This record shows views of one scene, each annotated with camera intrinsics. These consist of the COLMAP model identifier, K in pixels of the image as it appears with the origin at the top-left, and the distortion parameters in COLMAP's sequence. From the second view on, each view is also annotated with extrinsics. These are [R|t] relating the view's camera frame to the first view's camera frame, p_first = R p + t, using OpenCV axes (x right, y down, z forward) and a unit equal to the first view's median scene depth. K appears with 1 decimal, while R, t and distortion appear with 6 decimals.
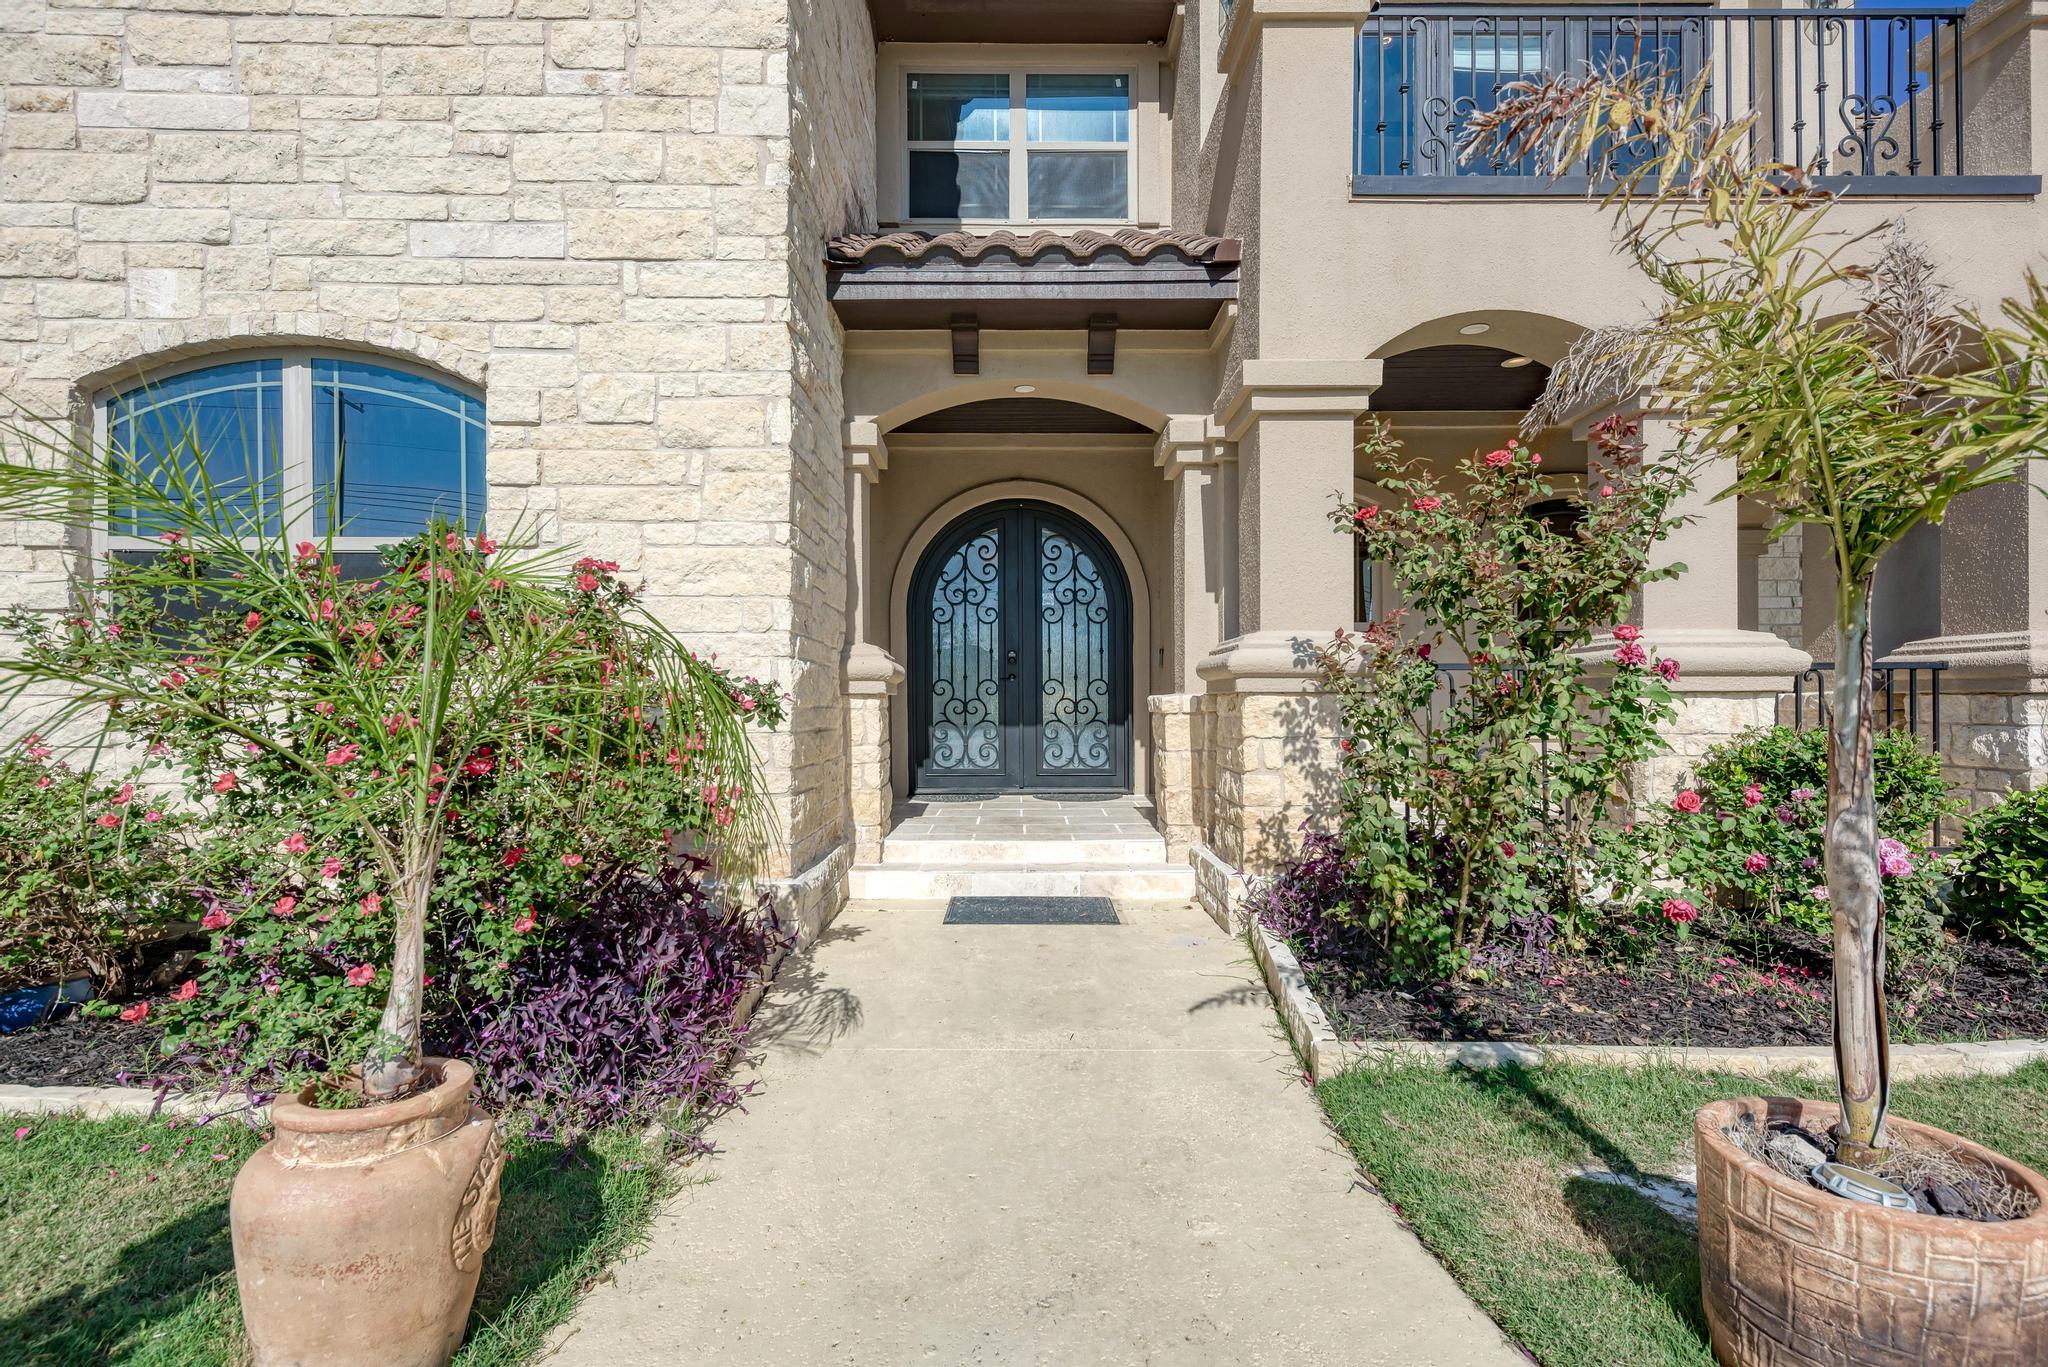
lens RADIAL K [[952.1, 0, 1030.0], [0, 952.1, 703.1], [0, 0, 1]] dist [0.009529, -0.002013]
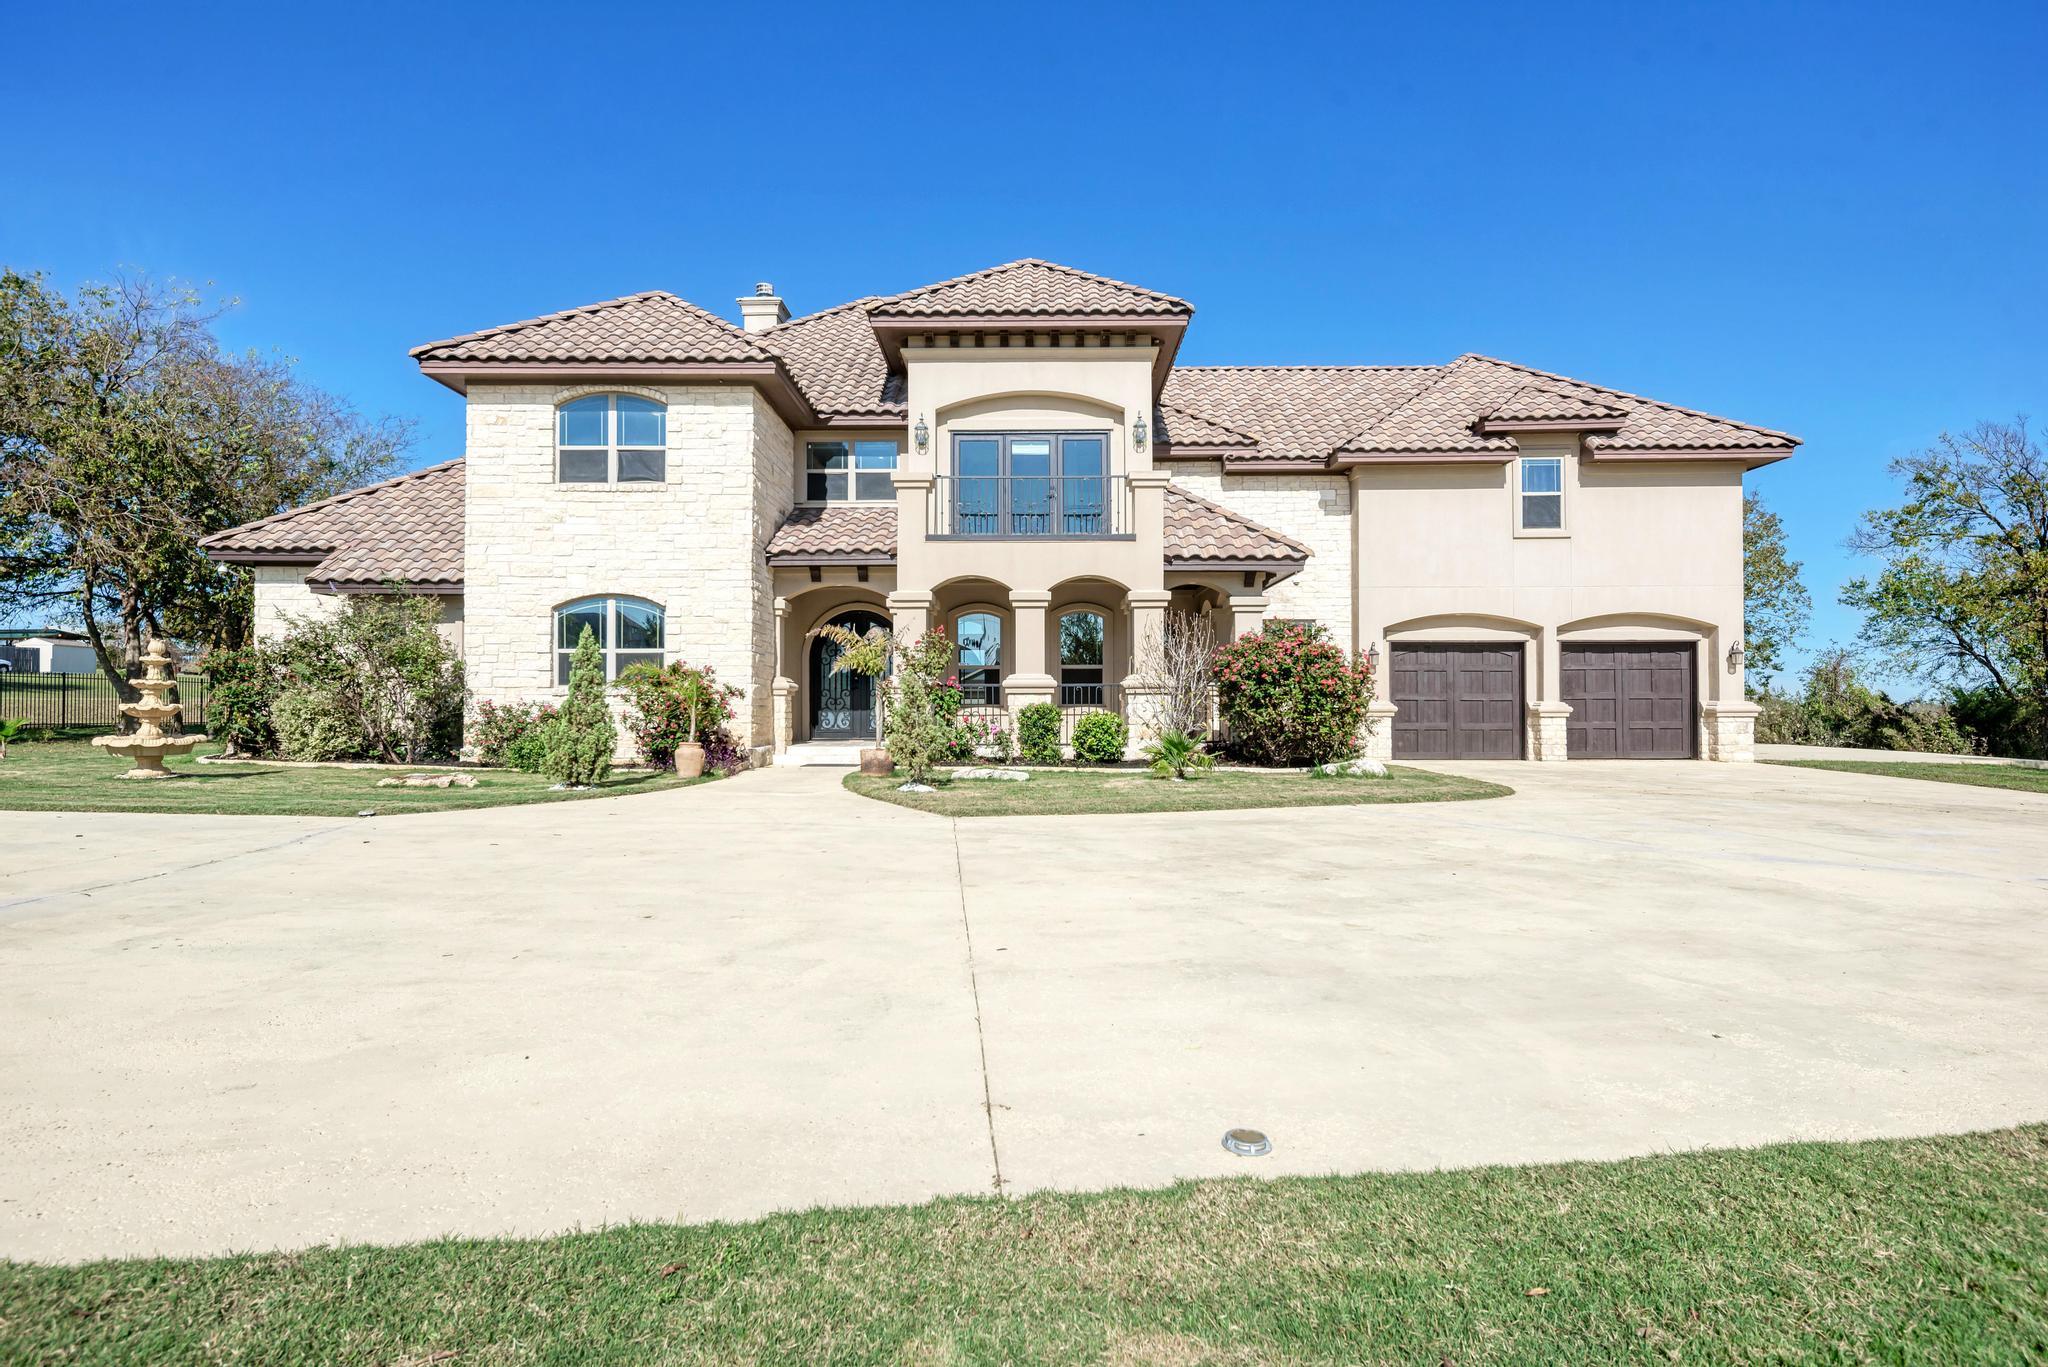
lens RADIAL K [[1052.2, 0, 1014.7], [0, 1052.2, 688.7], [0, 0, 1]] dist [0.012226, 0.000012]
pose [[0.999405, -0.000855, -0.034491, 0.762086], [0.000022, 0.999709, -0.024135, 0.057290], [0.034501, 0.024120, 0.999114, -2.542257]]
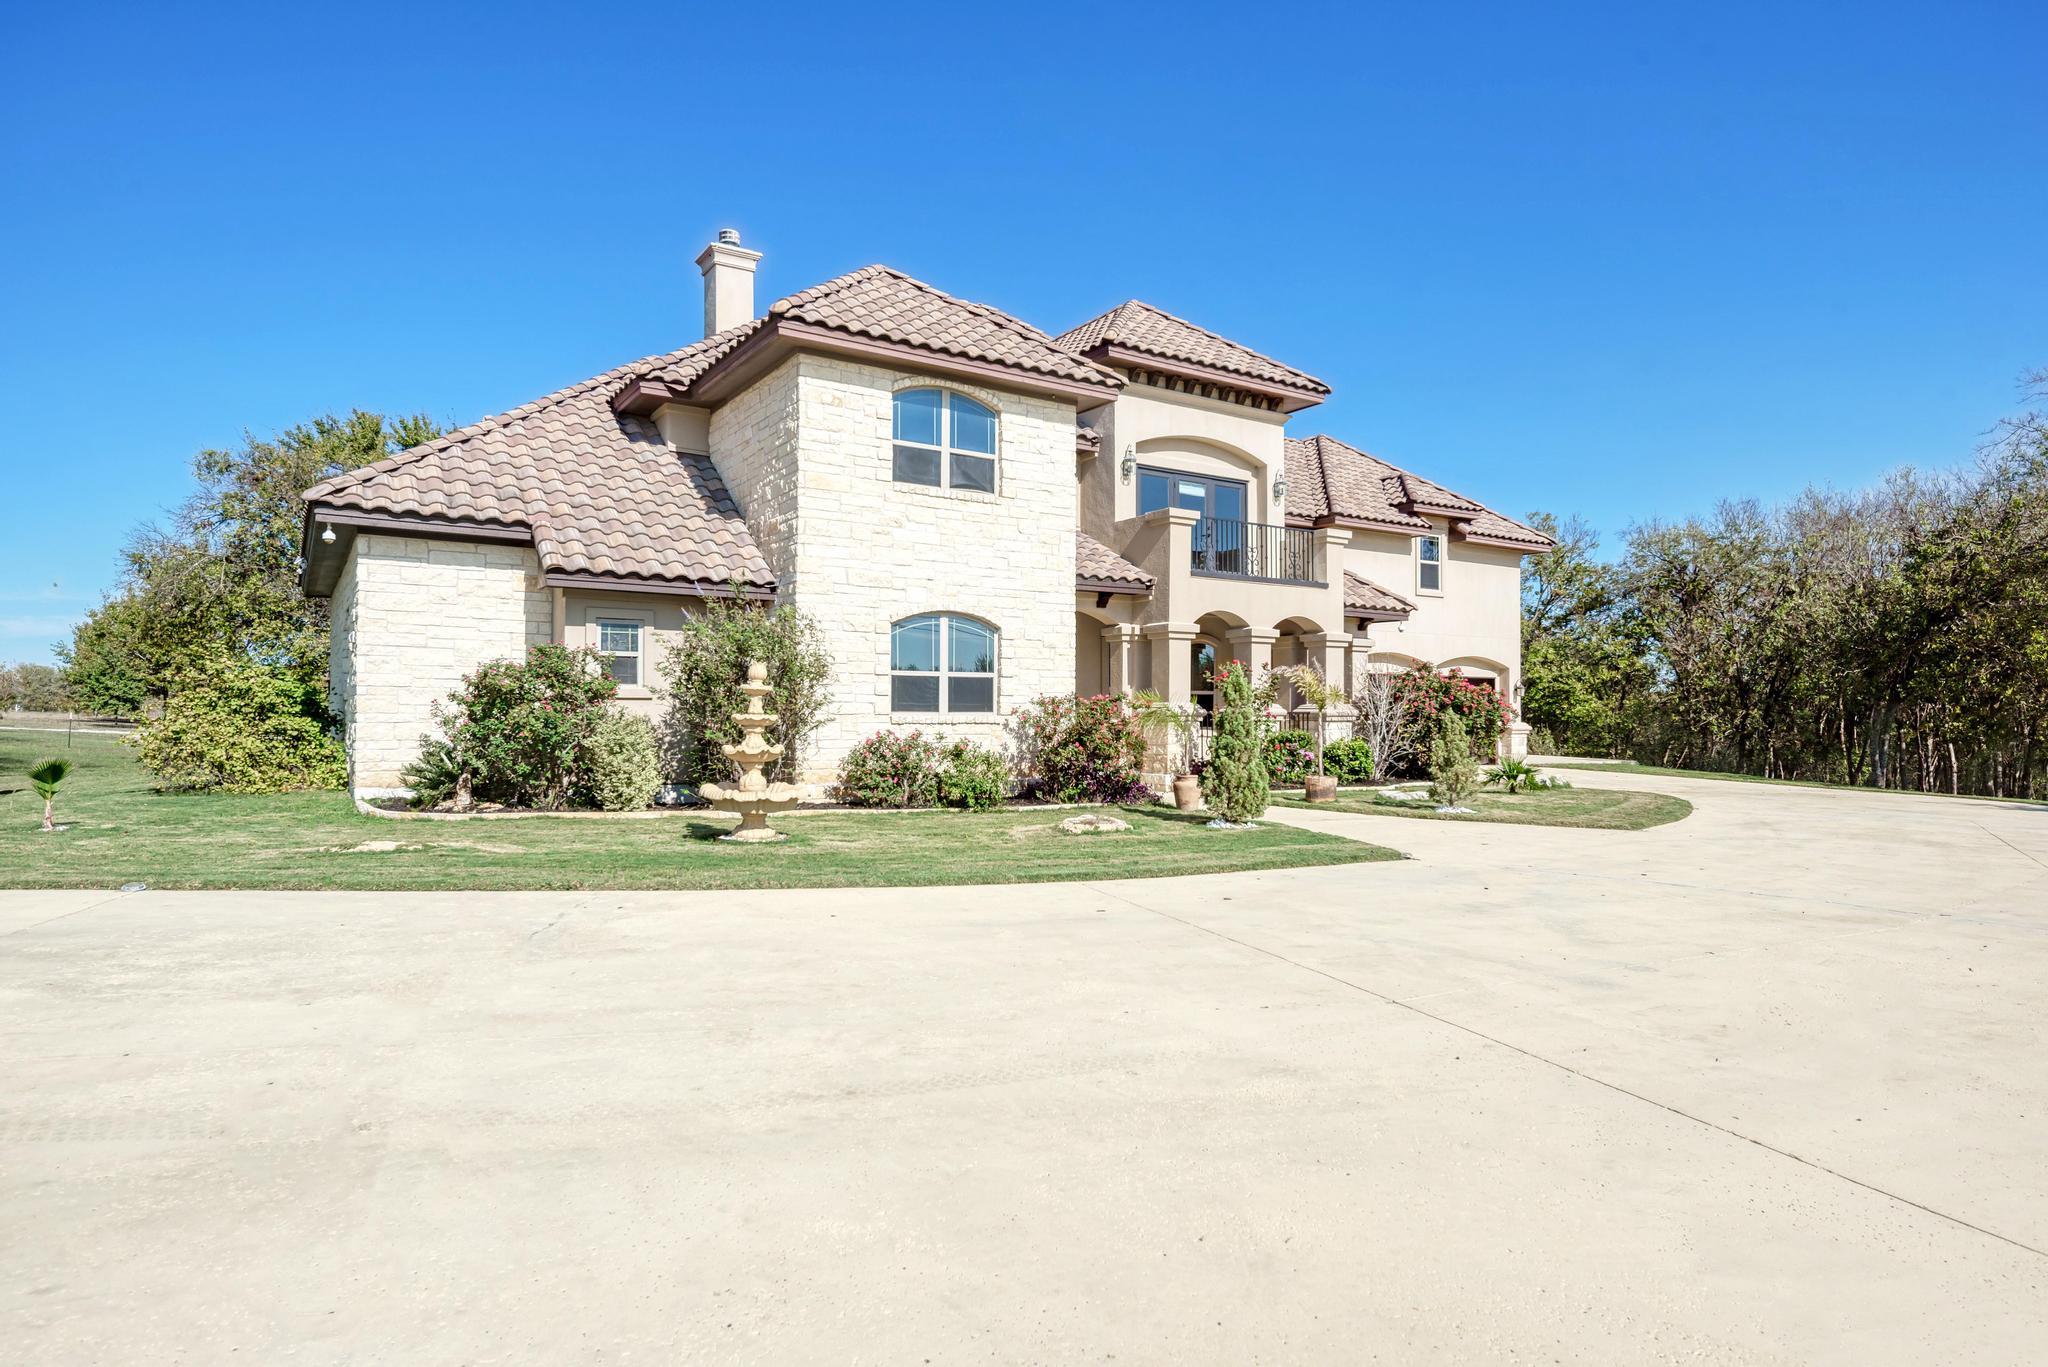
lens RADIAL K [[1152.2, 0, 1029.8], [0, 1152.2, 684.0], [0, 0, 1]] dist [0.003236, 0.000190]
pose [[0.841181, 0.016651, 0.540496, -2.367310], [-0.002535, 0.999636, -0.026851, -0.031033], [-0.540747, 0.021217, 0.840918, -2.139412]]
